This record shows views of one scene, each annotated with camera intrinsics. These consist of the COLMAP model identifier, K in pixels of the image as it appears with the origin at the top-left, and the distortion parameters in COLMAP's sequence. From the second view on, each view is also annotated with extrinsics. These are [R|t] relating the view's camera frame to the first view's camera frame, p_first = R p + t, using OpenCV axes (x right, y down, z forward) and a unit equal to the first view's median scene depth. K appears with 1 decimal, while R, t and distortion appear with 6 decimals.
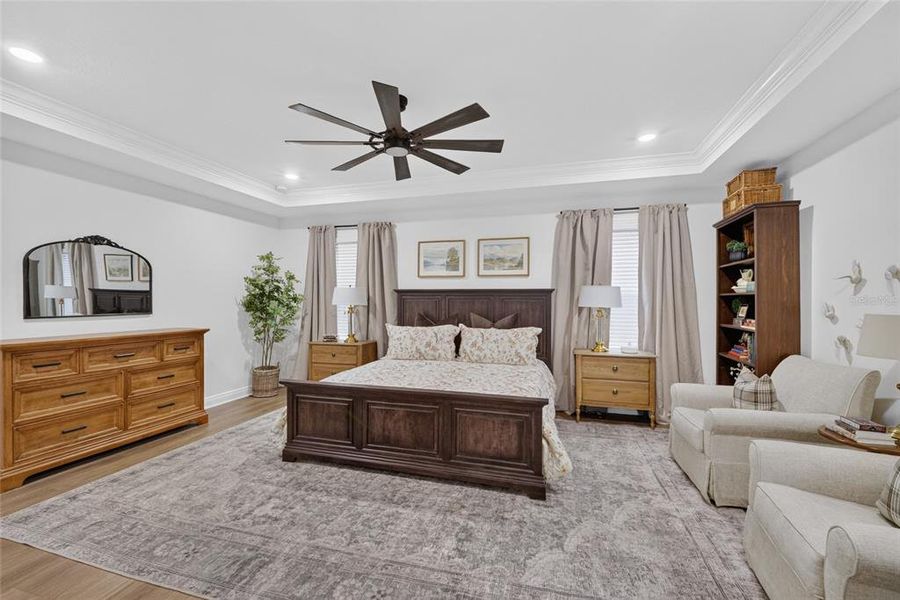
lens RADIAL K [[389.9, 0, 447.8], [0, 389.9, 299.4], [0, 0, 1]] dist [-0.007755, -0.000590]
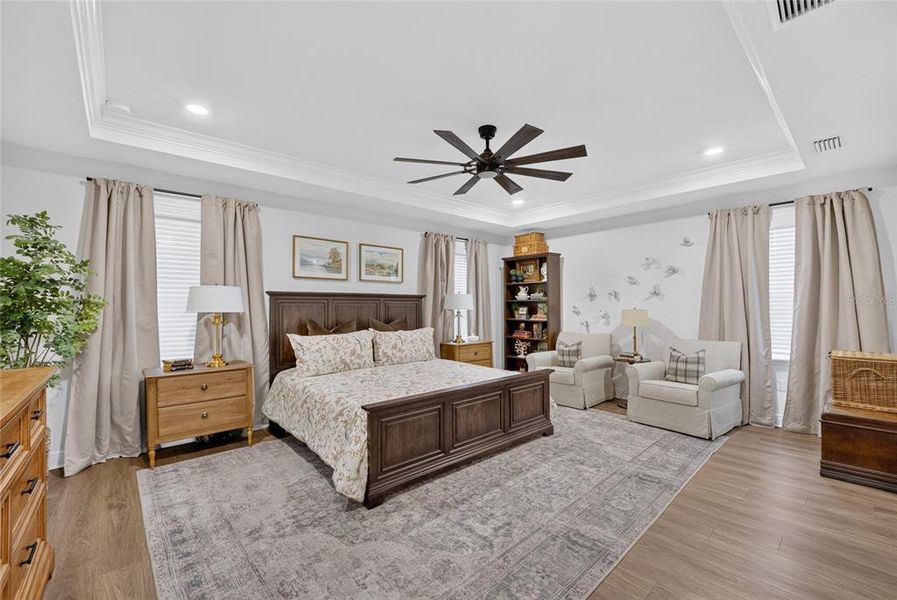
lens RADIAL K [[385.7, 0, 452.6], [0, 385.7, 303.6], [0, 0, 1]] dist [-0.003461, -0.000611]
pose [[0.501497, -0.001080, 0.865159, -0.866871], [-0.000235, 0.999999, 0.001385, -0.002615], [-0.865159, -0.000898, 0.501496, 0.393525]]
